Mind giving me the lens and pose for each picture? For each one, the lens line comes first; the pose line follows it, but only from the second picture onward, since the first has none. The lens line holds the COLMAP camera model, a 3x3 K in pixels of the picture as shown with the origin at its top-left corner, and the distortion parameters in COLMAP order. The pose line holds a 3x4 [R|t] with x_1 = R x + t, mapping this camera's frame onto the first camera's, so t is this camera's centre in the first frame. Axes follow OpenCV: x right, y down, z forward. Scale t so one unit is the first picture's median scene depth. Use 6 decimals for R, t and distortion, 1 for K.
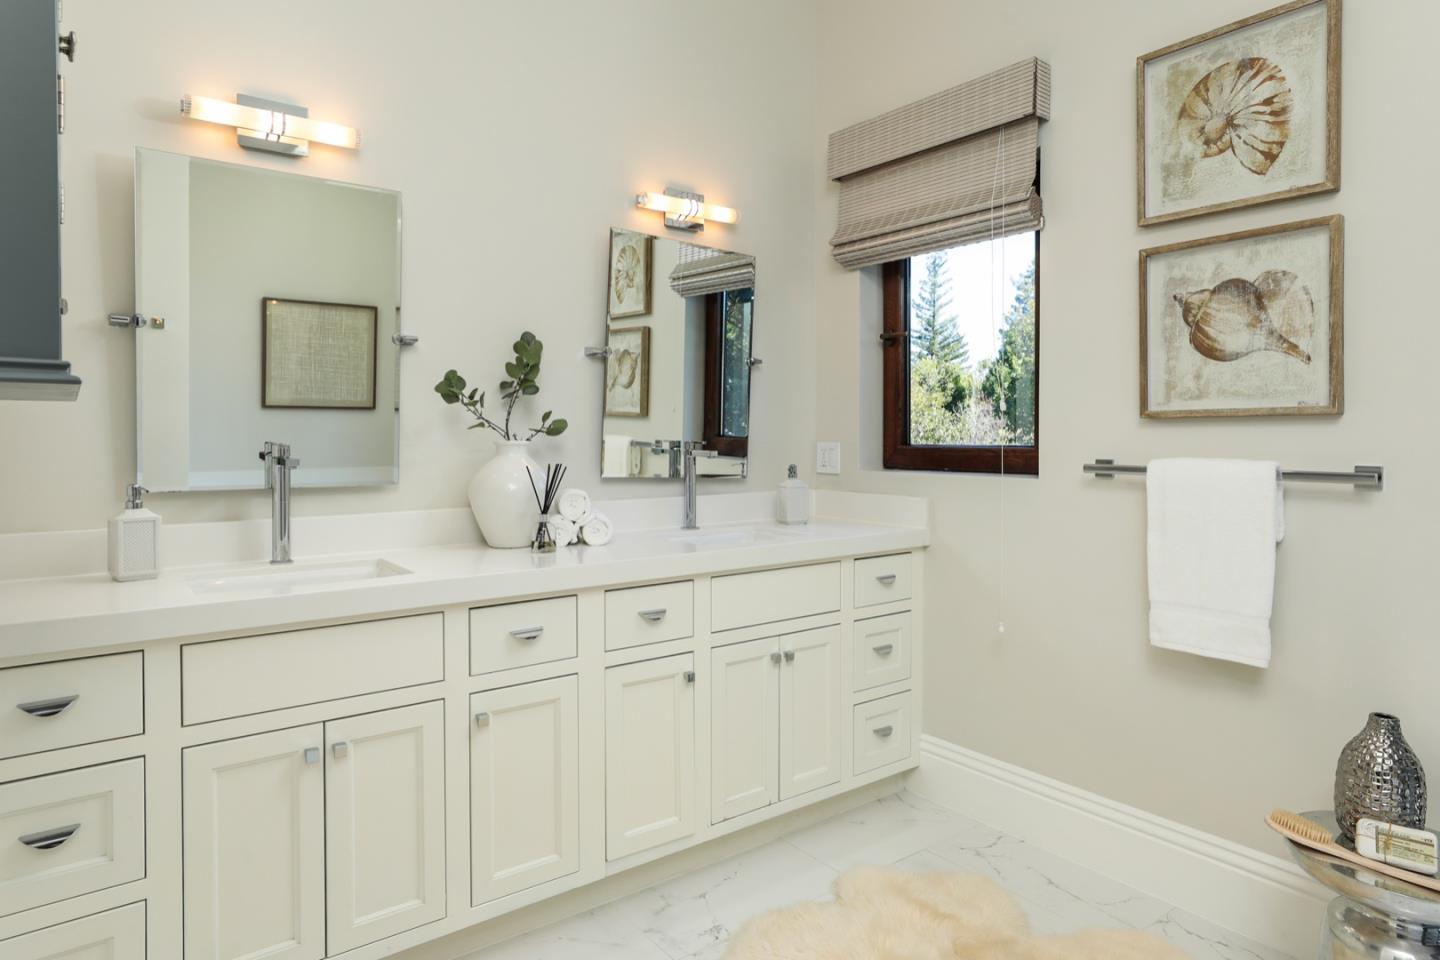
lens RADIAL K [[860.6, 0, 720.3], [0, 860.6, 438.3], [0, 0, 1]] dist [-0.006405, 0.016245]
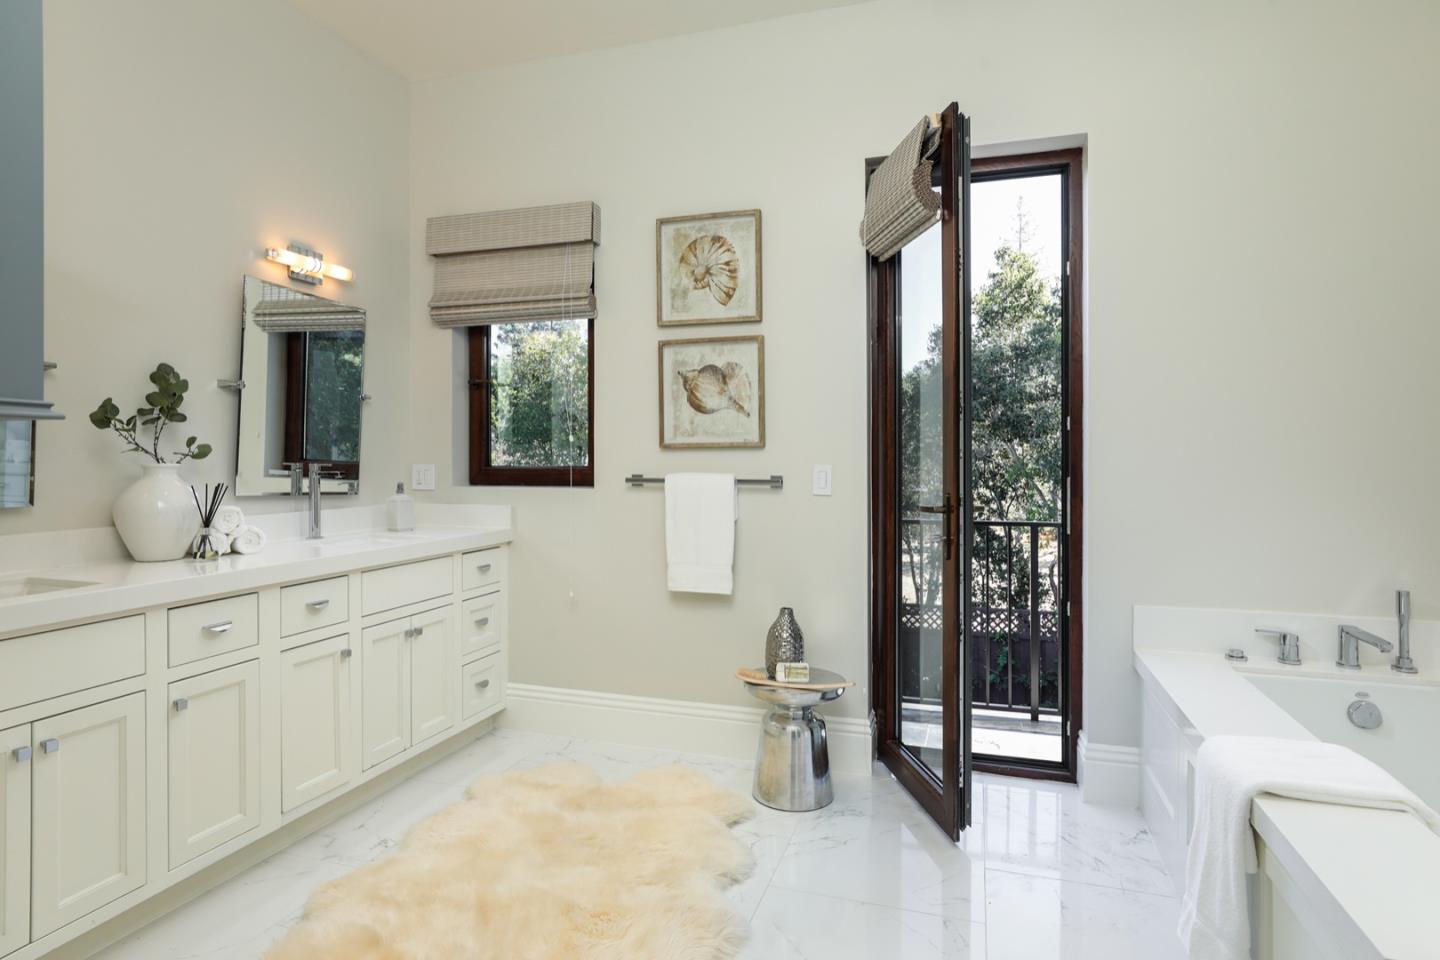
lens RADIAL K [[748.7, 0, 719.1], [0, 748.7, 426.8], [0, 0, 1]] dist [-0.000946, 0.000134]
pose [[0.826567, 0.023935, 0.562329, -0.192115], [0.002371, 0.998938, -0.046003, 0.001706], [-0.562834, 0.039358, 0.825633, -0.191603]]
